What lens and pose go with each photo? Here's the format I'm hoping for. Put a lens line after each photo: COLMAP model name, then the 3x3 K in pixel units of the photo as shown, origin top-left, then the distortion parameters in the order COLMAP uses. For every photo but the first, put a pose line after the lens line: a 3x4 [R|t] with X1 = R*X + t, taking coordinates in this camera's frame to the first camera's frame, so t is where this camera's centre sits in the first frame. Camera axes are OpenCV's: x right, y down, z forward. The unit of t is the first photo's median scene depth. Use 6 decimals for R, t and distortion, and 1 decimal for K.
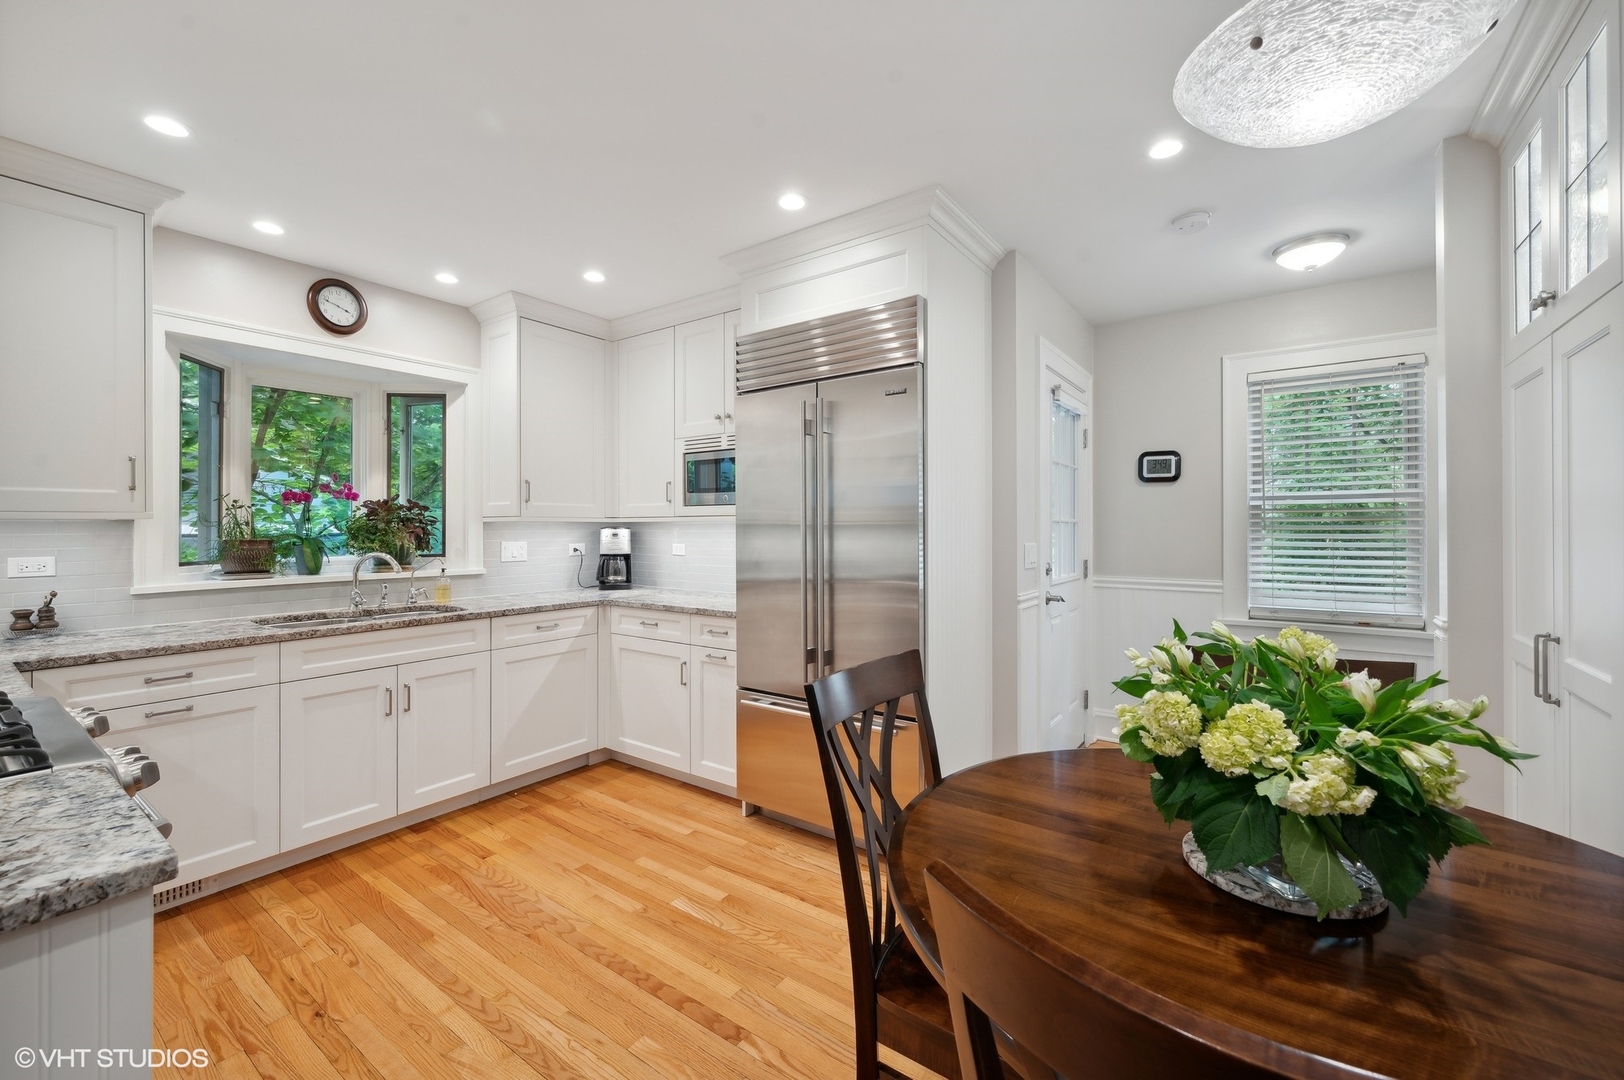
lens RADIAL K [[665.2, 0, 827.2], [0, 665.2, 528.2], [0, 0, 1]] dist [-0.009082, -0.000592]
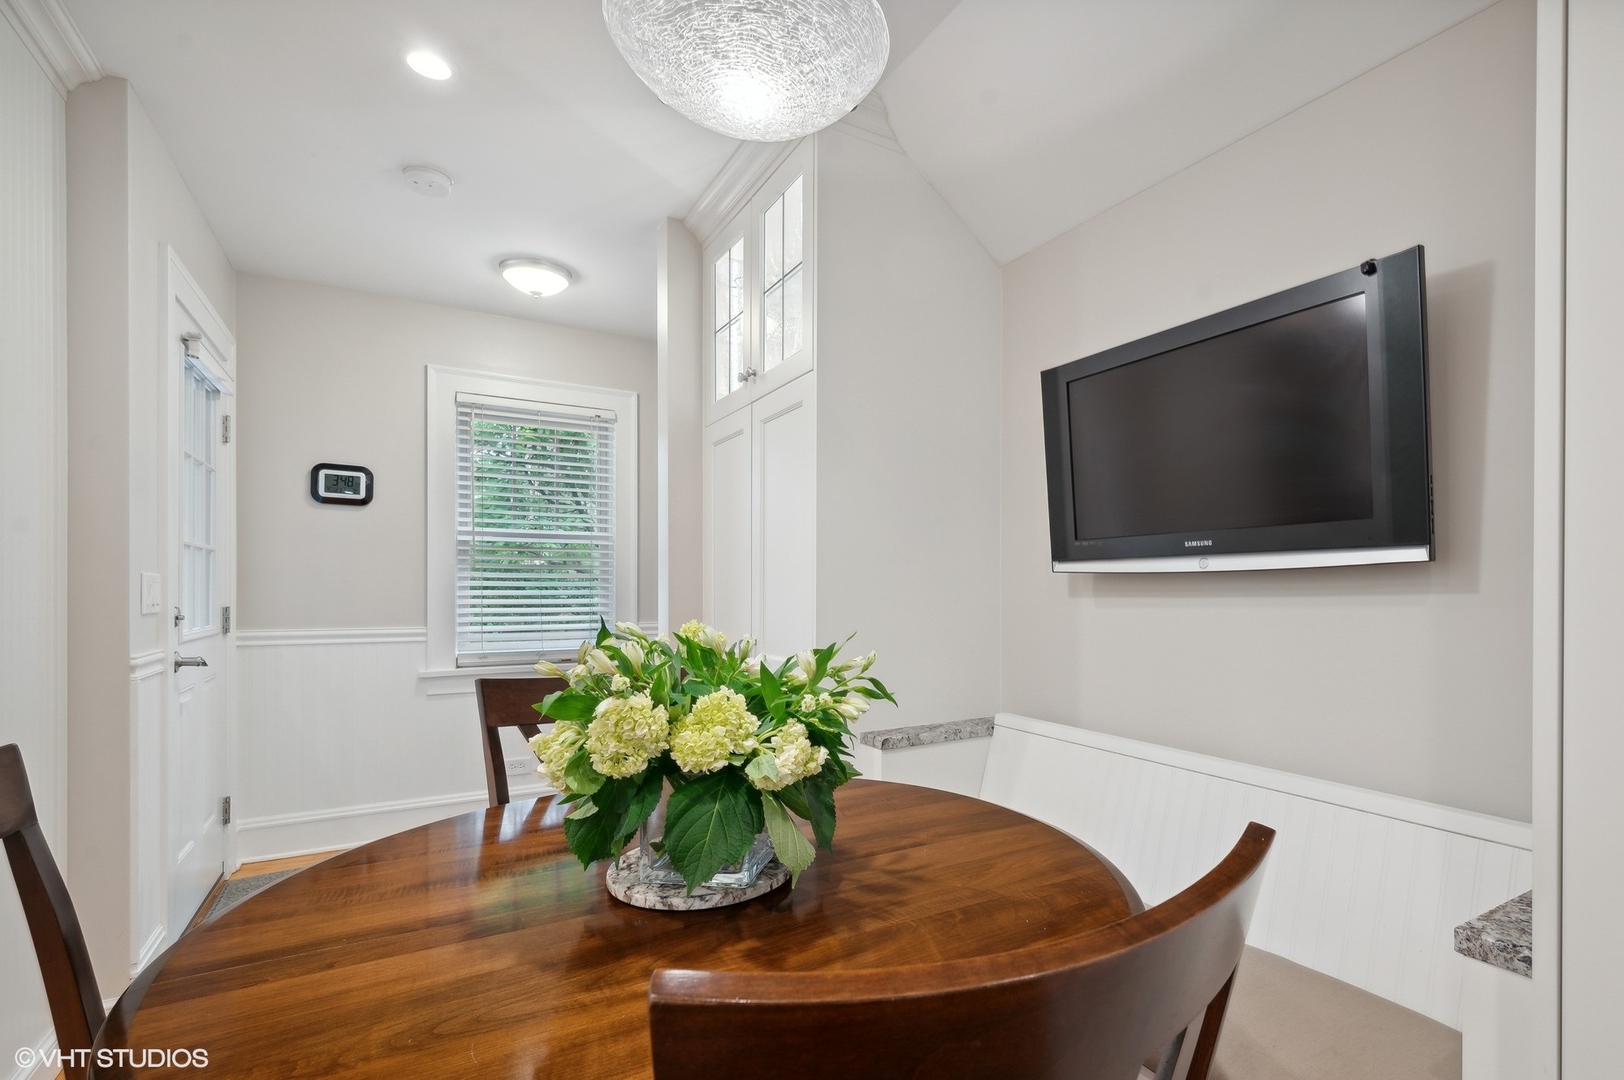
lens RADIAL K [[727.1, 0, 886.7], [0, 727.1, 600.3], [0, 0, 1]] dist [-0.010271, -0.001712]
pose [[0.373589, -0.008909, 0.927552, -0.101213], [-0.006371, 0.999906, 0.012170, 0.061976], [-0.927573, -0.010456, 0.373497, 0.202226]]
